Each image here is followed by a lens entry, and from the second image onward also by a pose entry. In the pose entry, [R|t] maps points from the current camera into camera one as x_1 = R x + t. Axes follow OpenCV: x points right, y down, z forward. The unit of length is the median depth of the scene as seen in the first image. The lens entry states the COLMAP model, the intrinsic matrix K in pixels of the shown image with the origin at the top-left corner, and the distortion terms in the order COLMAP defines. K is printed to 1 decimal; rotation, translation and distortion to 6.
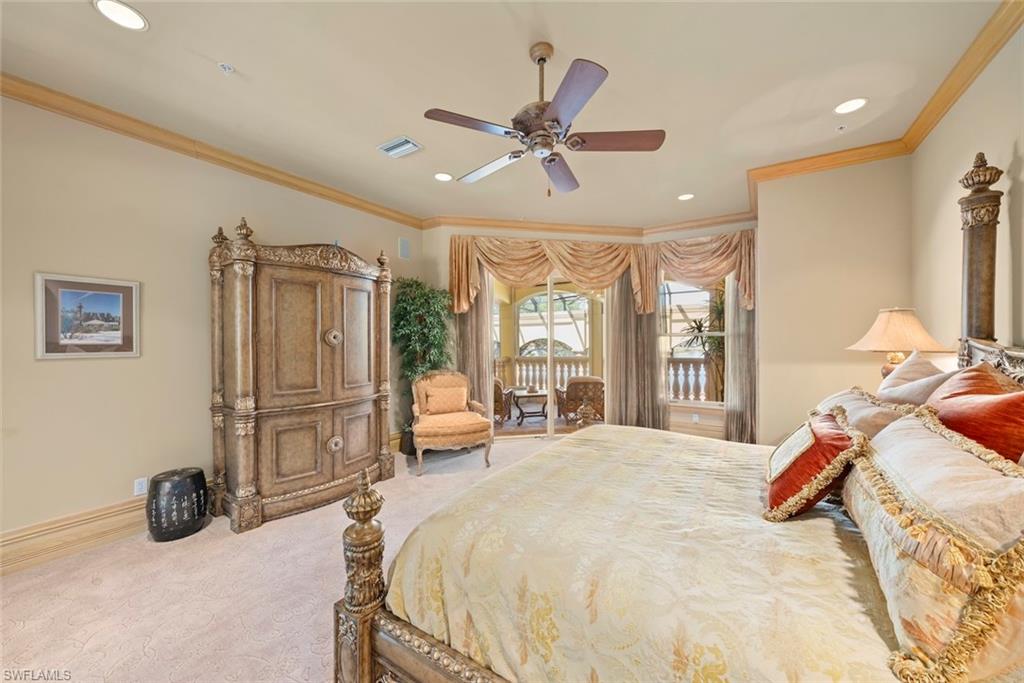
lens RADIAL K [[384.6, 0, 511.4], [0, 384.6, 348.4], [0, 0, 1]] dist [-0.000050, 0.000017]
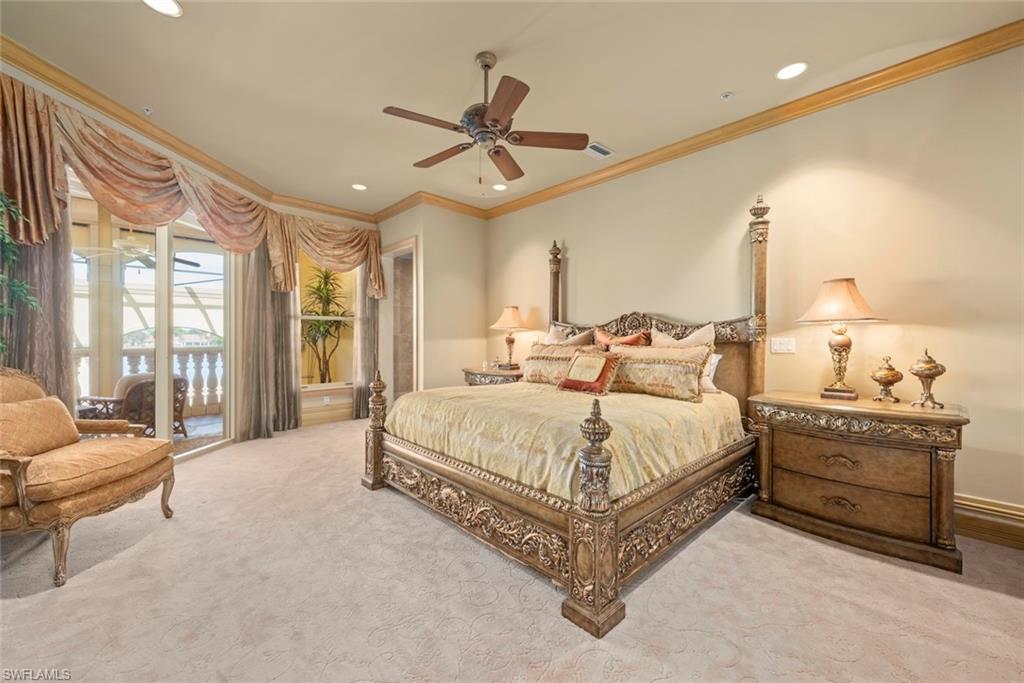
lens RADIAL K [[399.2, 0, 511.4], [0, 399.2, 338.0], [0, 0, 1]] dist [-0.003151, -0.000214]
pose [[0.254928, 0.007946, 0.966927, -0.428653], [0.001175, 0.999963, -0.008527, 0.028979], [-0.966959, 0.003310, 0.254909, 0.266139]]
